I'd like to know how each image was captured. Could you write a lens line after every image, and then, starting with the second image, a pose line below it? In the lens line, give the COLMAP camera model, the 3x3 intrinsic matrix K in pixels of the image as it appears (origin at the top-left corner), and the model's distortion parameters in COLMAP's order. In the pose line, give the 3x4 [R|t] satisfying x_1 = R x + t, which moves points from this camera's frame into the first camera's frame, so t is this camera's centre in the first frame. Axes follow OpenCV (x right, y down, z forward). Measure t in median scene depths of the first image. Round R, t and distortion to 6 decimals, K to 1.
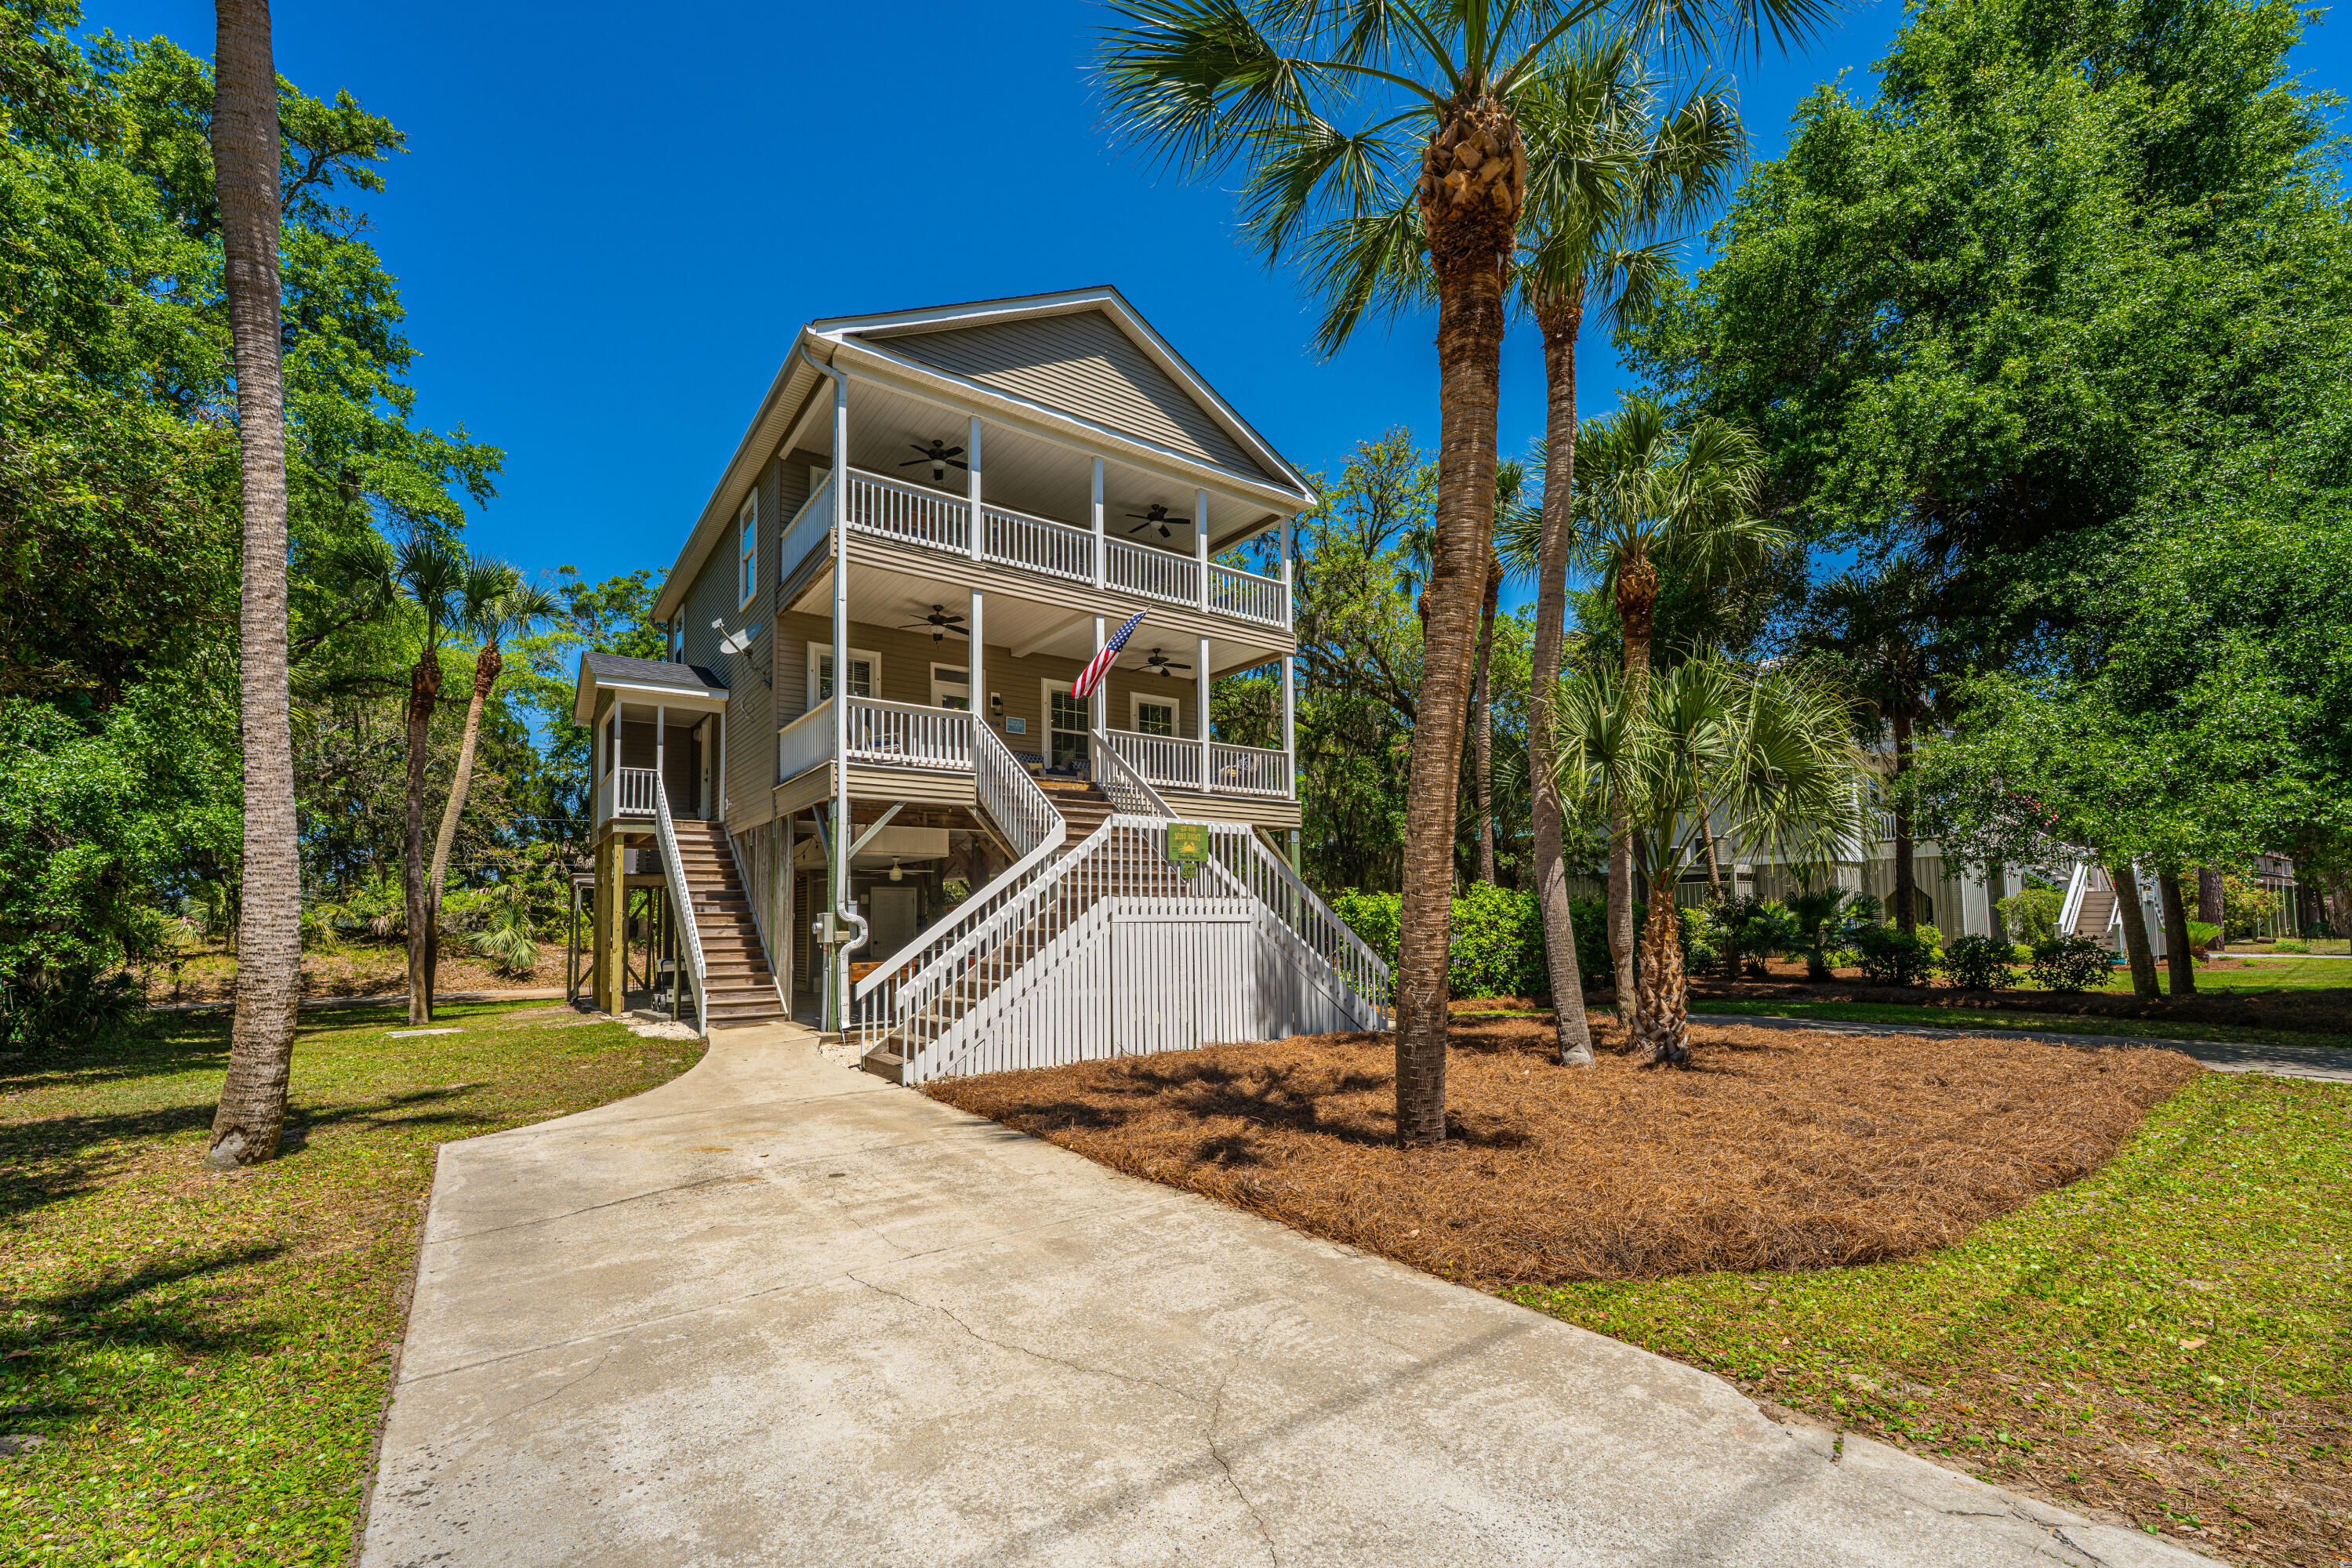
lens RADIAL K [[968.6, 0, 1128.8], [0, 968.6, 843.1], [0, 0, 1]] dist [0.001320, 0.000023]
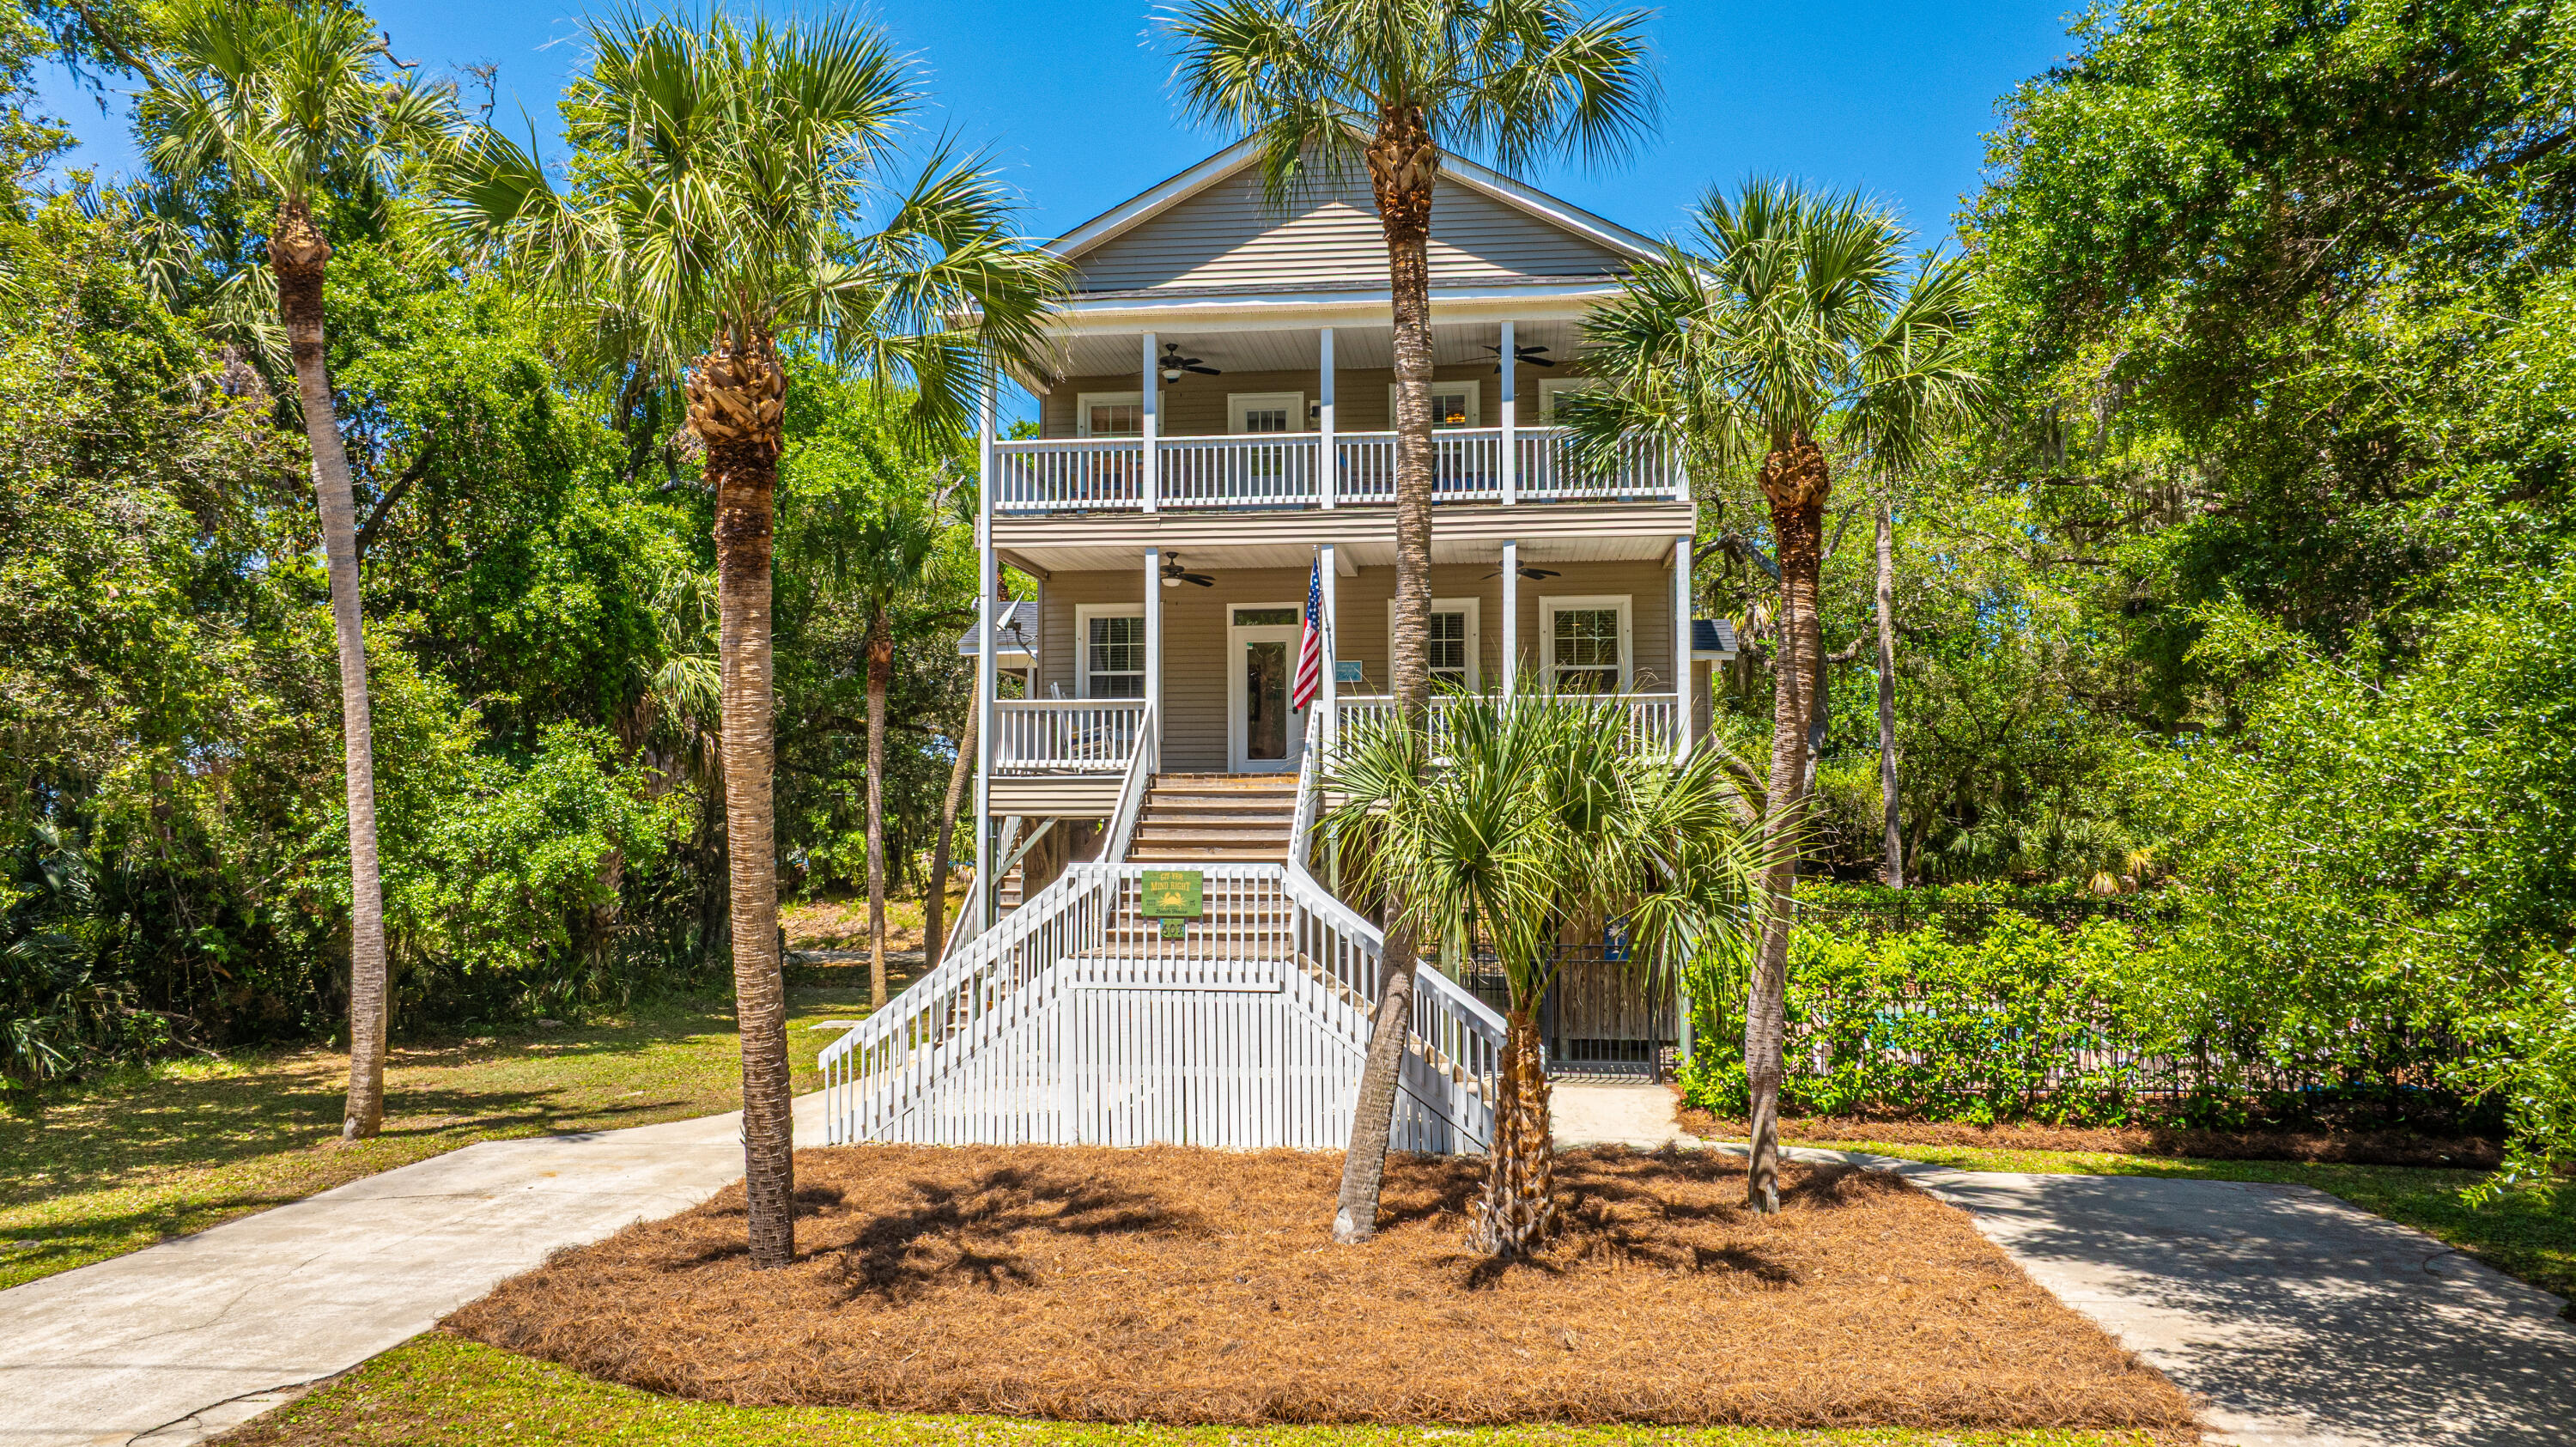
lens RADIAL K [[1786.3, 0, 1296.4], [0, 1786.3, 662.2], [0, 0, 1]] dist [-0.032188, 0.028287]
pose [[0.745427, -0.048449, -0.664825, 0.947727], [0.051121, 0.998573, -0.015451, -0.137533], [0.664624, -0.022469, 0.746840, -0.045390]]
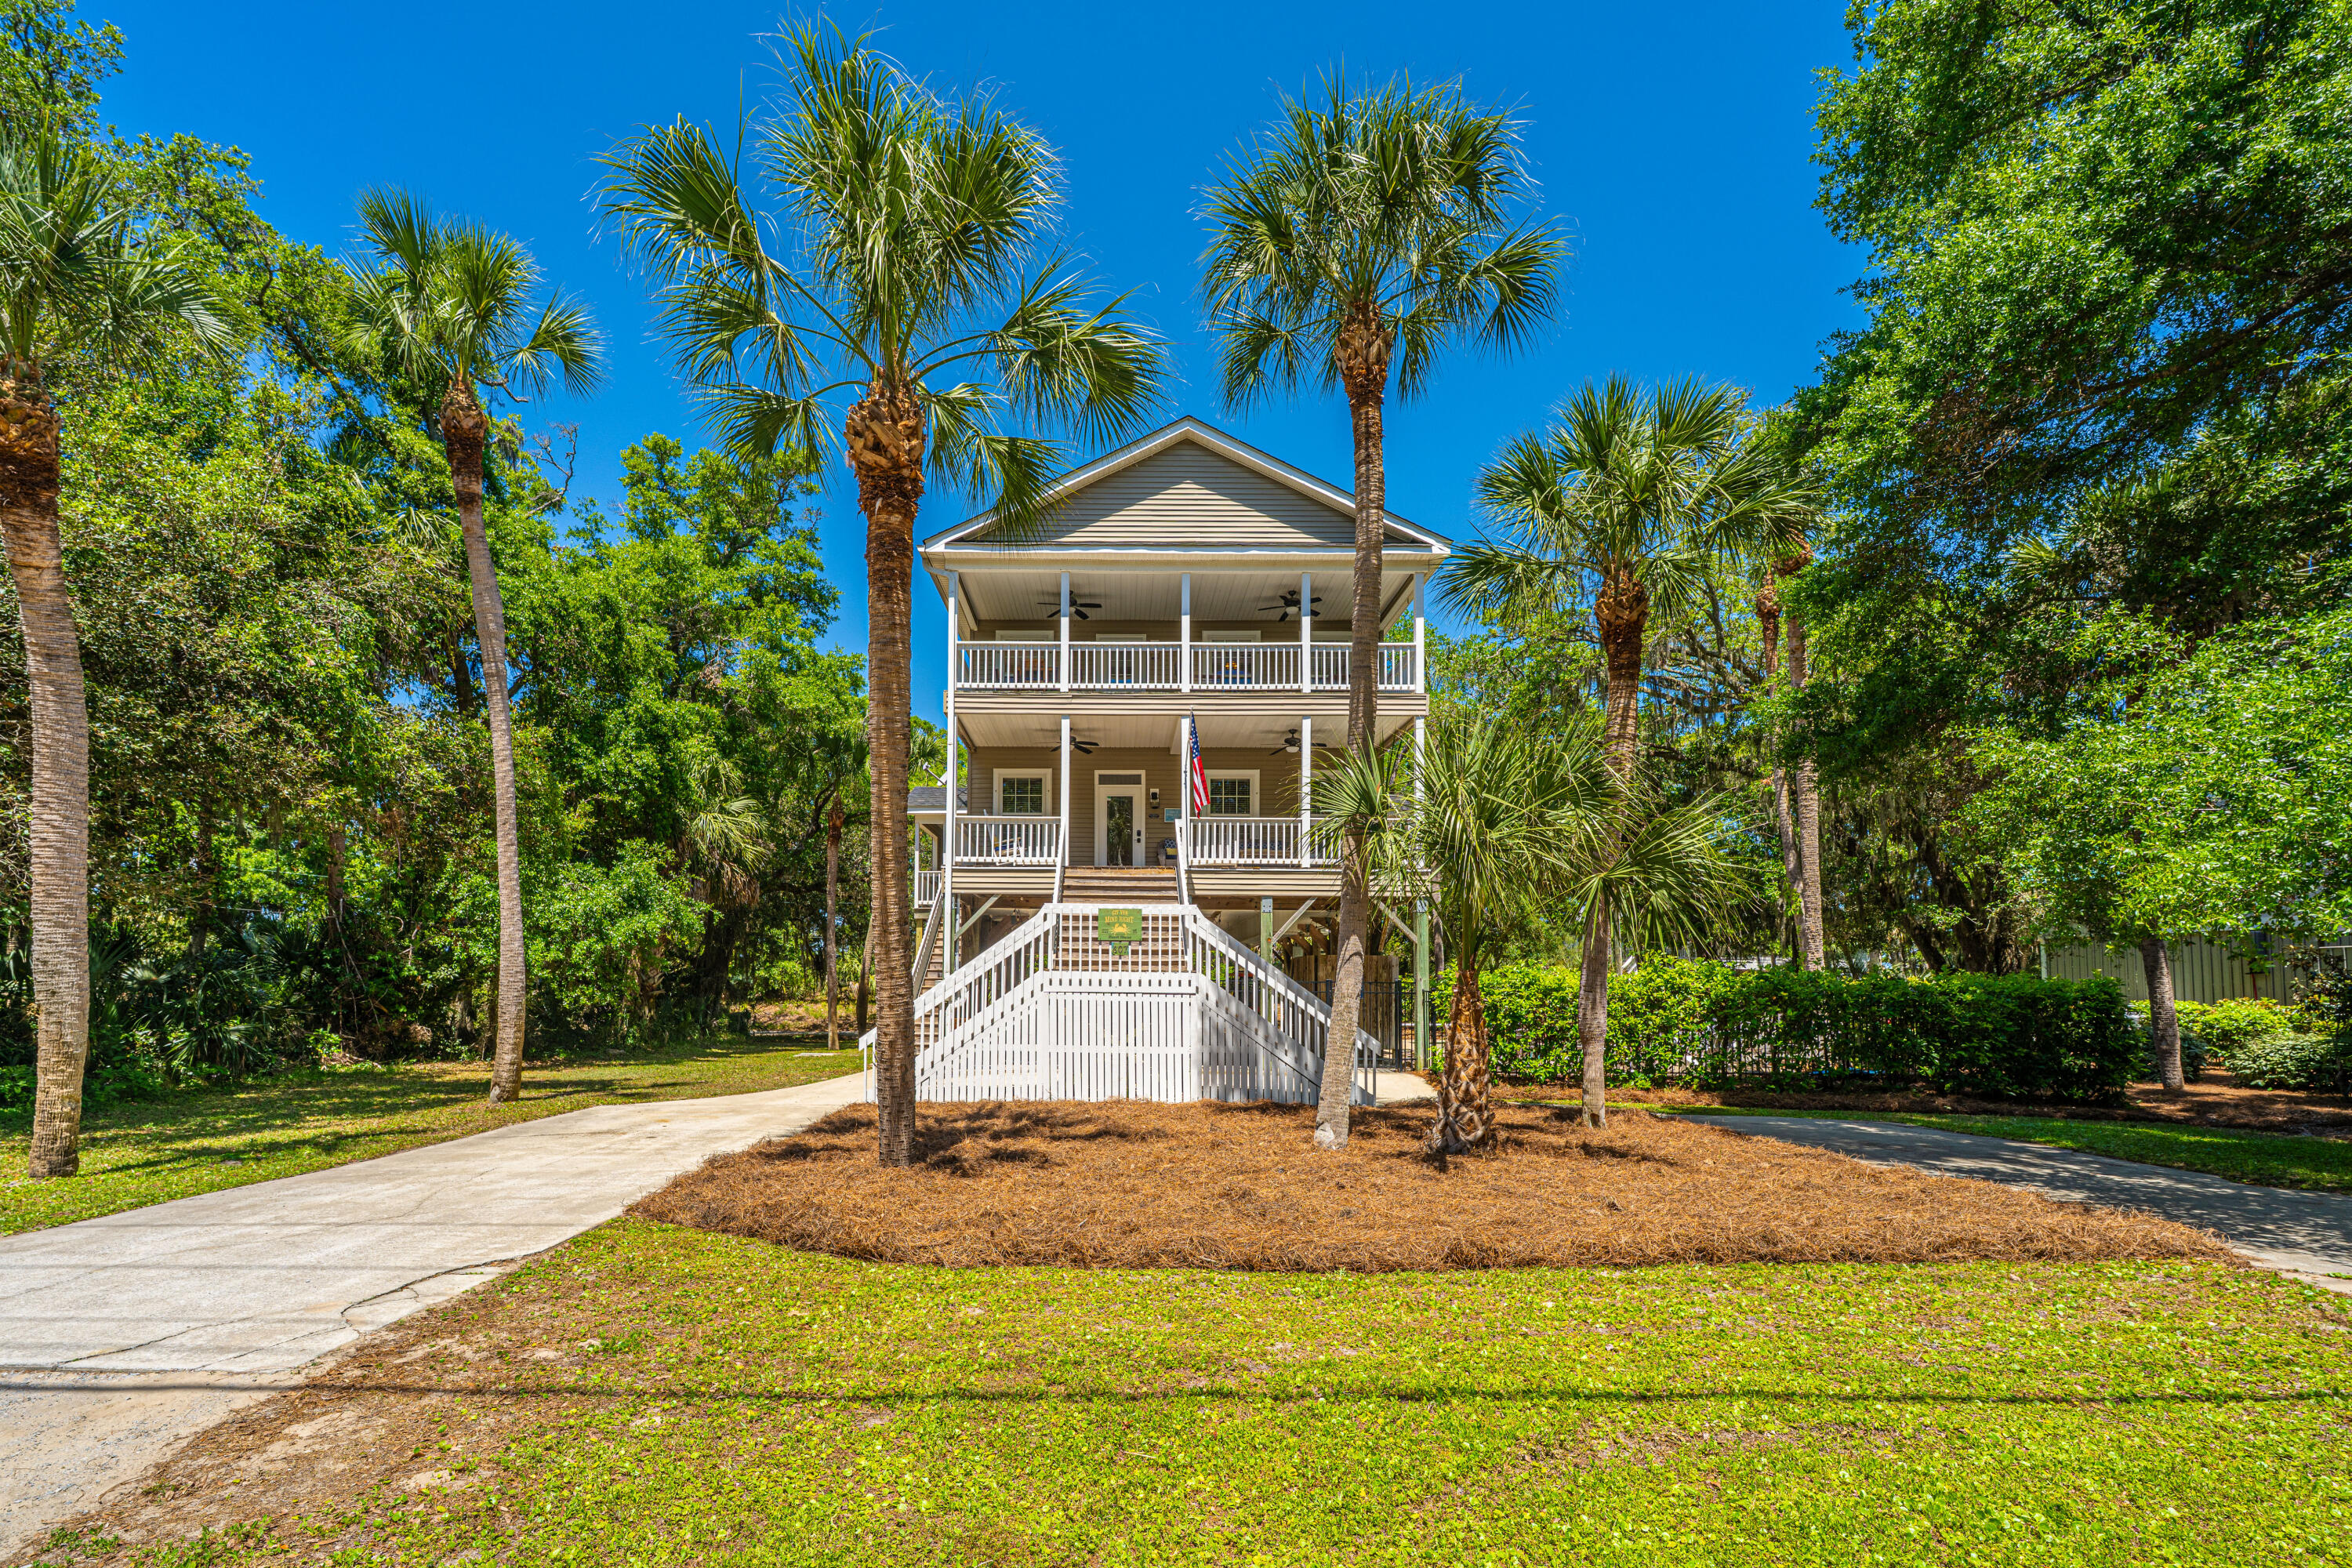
lens RADIAL K [[968.6, 0, 1102.0], [0, 968.6, 916.6], [0, 0, 1]] dist [0.001320, 0.000023]
pose [[0.814229, -0.025019, -0.580004, 0.589510], [0.032542, 0.999467, 0.002572, -0.011068], [0.579631, -0.020969, 0.814609, 0.032658]]
